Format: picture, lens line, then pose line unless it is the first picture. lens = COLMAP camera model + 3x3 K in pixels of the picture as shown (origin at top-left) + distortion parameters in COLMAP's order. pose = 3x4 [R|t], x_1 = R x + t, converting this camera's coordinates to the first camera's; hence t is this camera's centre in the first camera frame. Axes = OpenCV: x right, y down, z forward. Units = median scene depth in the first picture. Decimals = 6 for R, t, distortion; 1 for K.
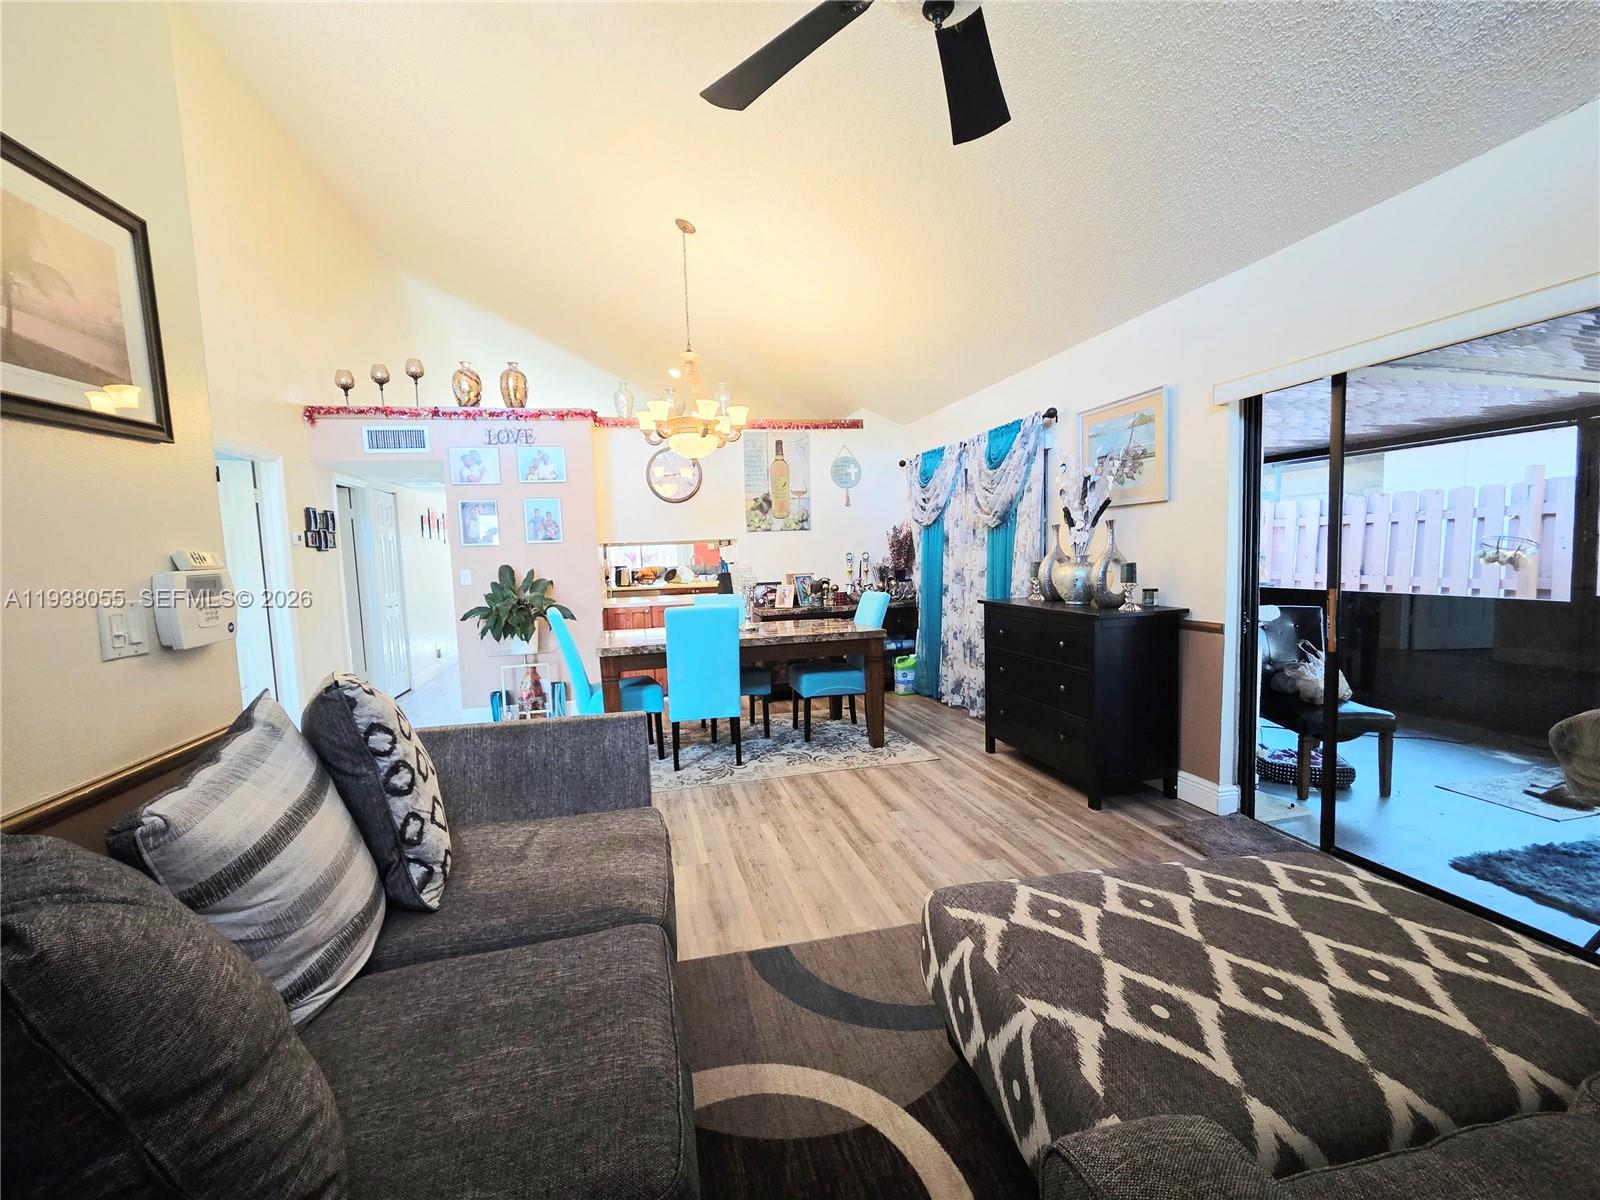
lens RADIAL K [[652.7, 0, 788.5], [0, 652.7, 603.3], [0, 0, 1]] dist [0.004211, 0.000578]
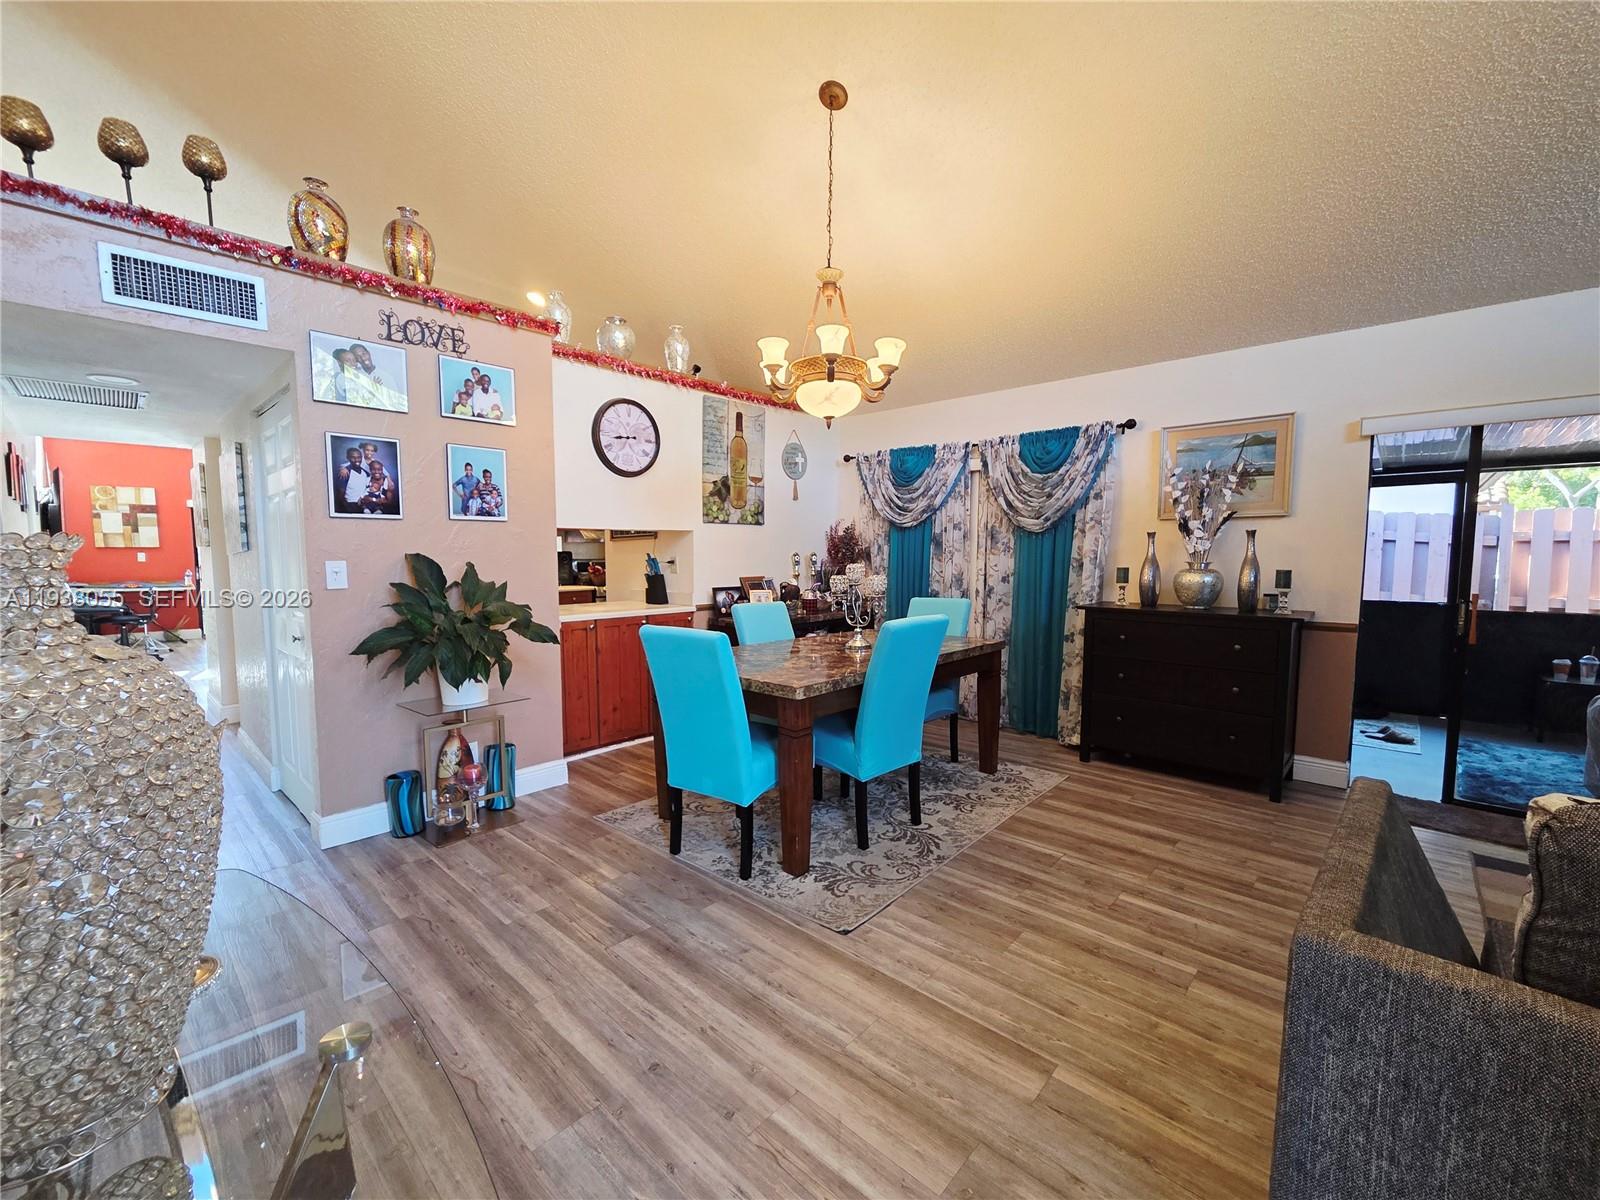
lens RADIAL K [[652.7, 0, 799.5], [0, 652.7, 604.1], [0, 0, 1]] dist [0.004211, 0.000578]
pose [[0.835934, -0.008062, 0.548771, -0.487660], [0.013851, 0.999884, -0.006410, -0.006094], [-0.548655, 0.012959, 0.835948, 0.345371]]
